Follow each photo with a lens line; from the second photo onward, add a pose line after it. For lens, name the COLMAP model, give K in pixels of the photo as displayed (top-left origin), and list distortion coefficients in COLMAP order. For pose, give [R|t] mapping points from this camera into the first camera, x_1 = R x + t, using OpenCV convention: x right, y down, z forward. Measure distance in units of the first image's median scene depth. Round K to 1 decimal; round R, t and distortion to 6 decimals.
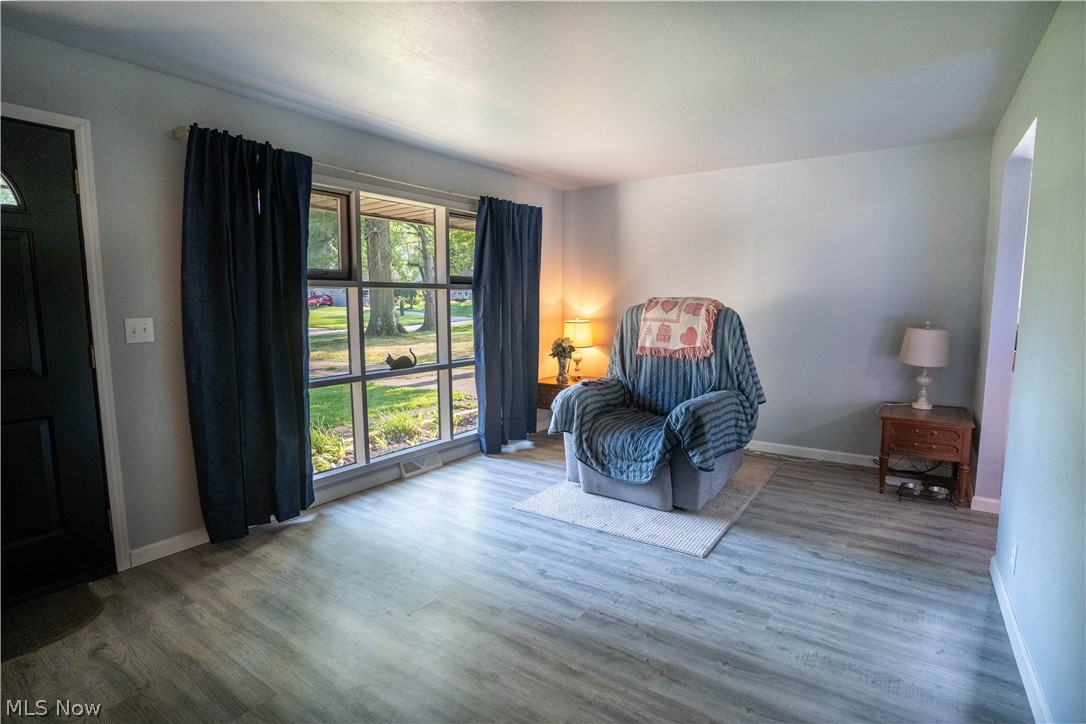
lens RADIAL K [[544.6, 0, 540.2], [0, 544.6, 361.0], [0, 0, 1]] dist [-0.080716, 0.039469]
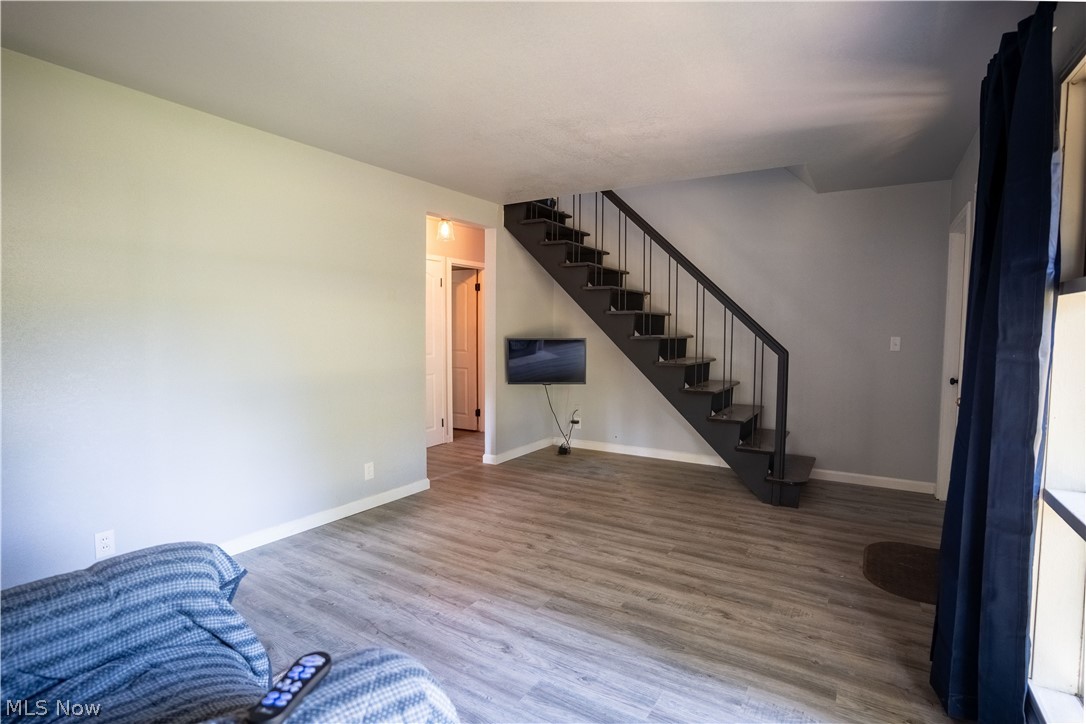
lens RADIAL K [[544.6, 0, 540.2], [0, 544.6, 361.0], [0, 0, 1]] dist [-0.080716, 0.039469]
pose [[-0.999010, 0.001805, -0.044443, -0.009021], [-0.005665, 0.985877, 0.167376, -0.139854], [0.044118, 0.167462, -0.984891, 1.296121]]
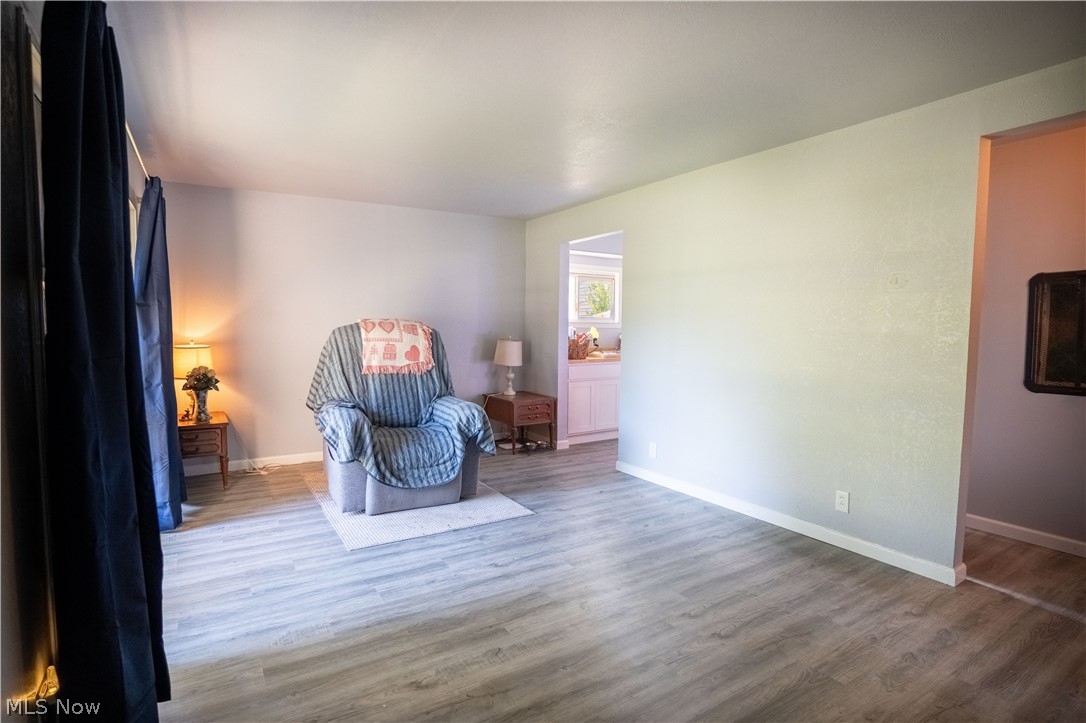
lens RADIAL K [[544.6, 0, 540.2], [0, 544.6, 360.5], [0, 0, 1]] dist [-0.080716, 0.039469]
pose [[0.395962, -0.052585, 0.916760, -0.709018], [0.090581, 0.995727, 0.017991, -0.029152], [-0.913788, 0.075917, 0.399033, 0.327240]]
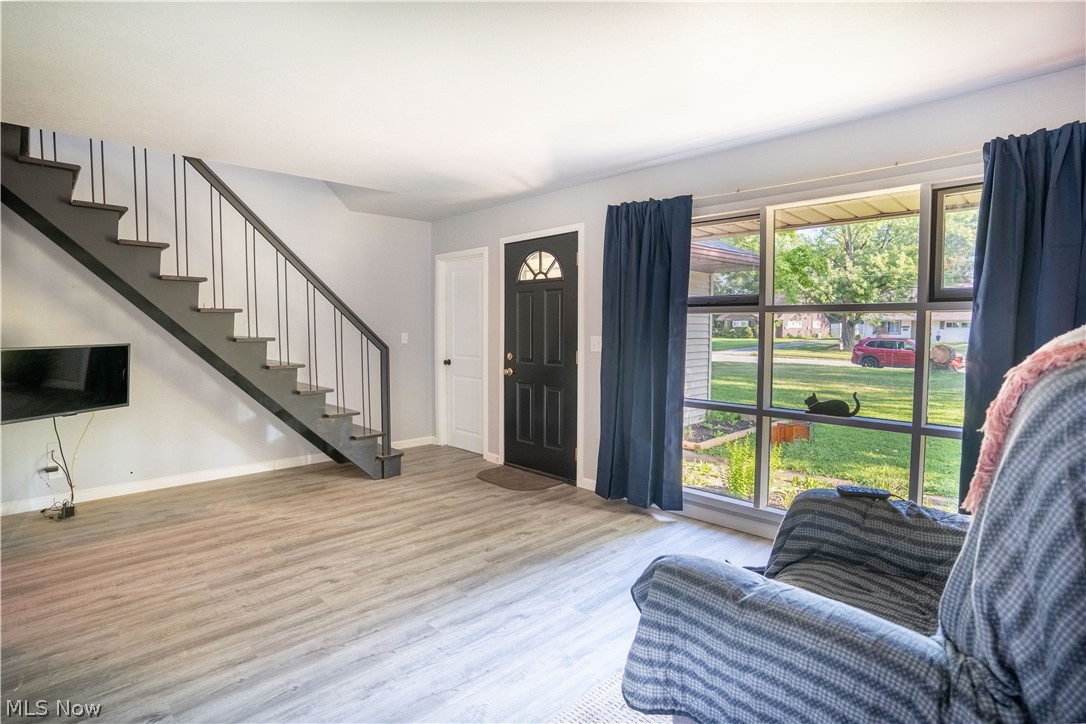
lens RADIAL K [[546.1, 0, 549.7], [0, 546.1, 360.1], [0, 0, 1]] dist [-0.083353, 0.039016]
pose [[-0.182812, 0.062834, -0.981138, 0.657504], [-0.106274, 0.990845, 0.083257, -0.098670], [0.977387, 0.119490, -0.174461, 0.858160]]
